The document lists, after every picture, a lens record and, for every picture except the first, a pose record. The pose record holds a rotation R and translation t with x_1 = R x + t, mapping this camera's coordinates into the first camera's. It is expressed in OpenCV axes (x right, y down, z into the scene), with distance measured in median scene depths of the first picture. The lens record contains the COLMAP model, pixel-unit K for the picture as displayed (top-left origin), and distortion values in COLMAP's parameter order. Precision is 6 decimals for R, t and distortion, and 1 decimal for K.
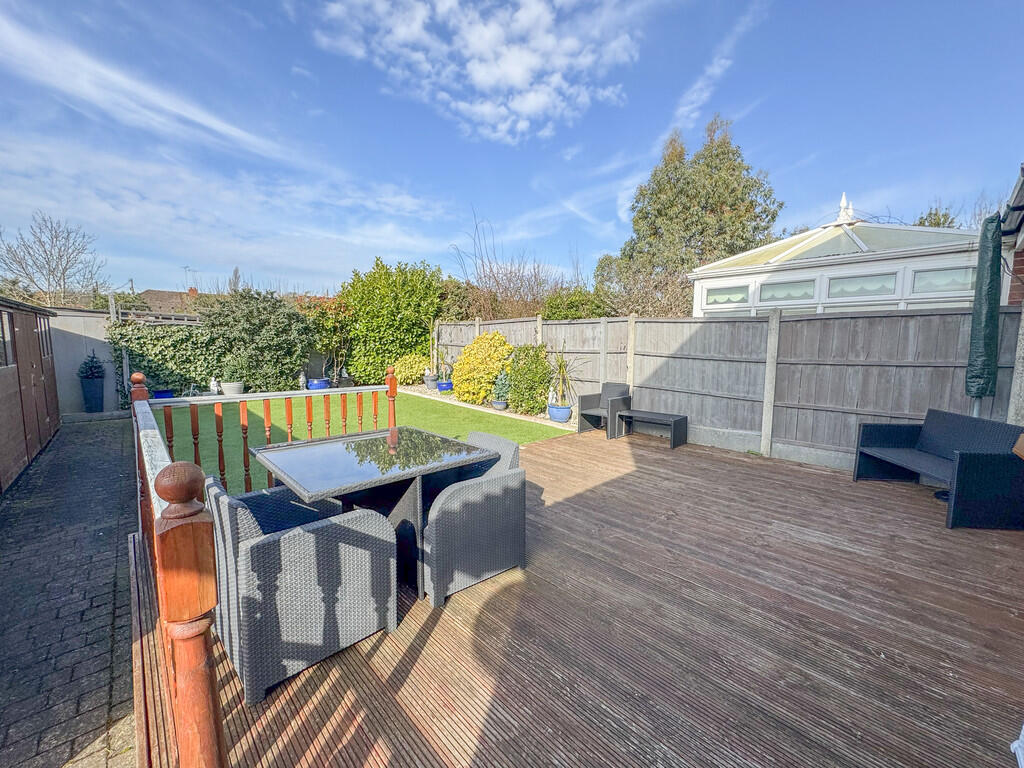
lens RADIAL K [[414.2, 0, 512.0], [0, 414.2, 384.0], [0, 0, 1]] dist [0.000396, 0.000008]
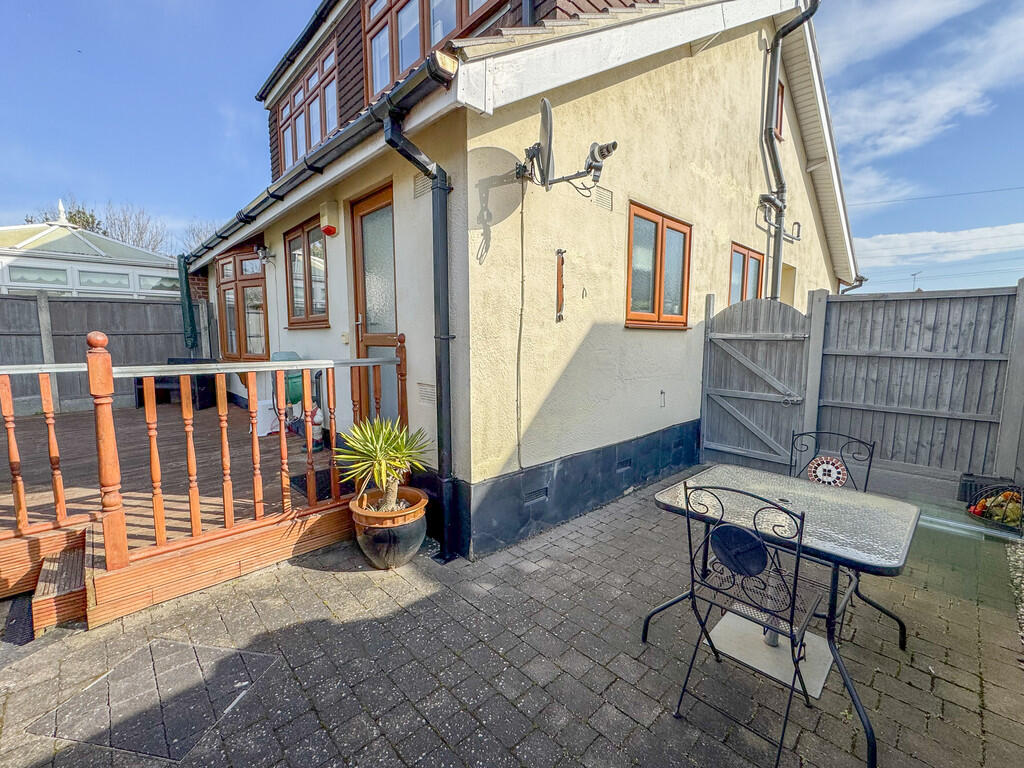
lens RADIAL K [[427.6, 0, 512.0], [0, 427.6, 384.0], [0, 0, 1]] dist [-0.000496, -0.000355]
pose [[-0.015623, -0.123807, 0.992183, -0.359712], [0.102257, 0.986904, 0.124758, 0.040659], [-0.994635, 0.103407, -0.002758, -0.186193]]
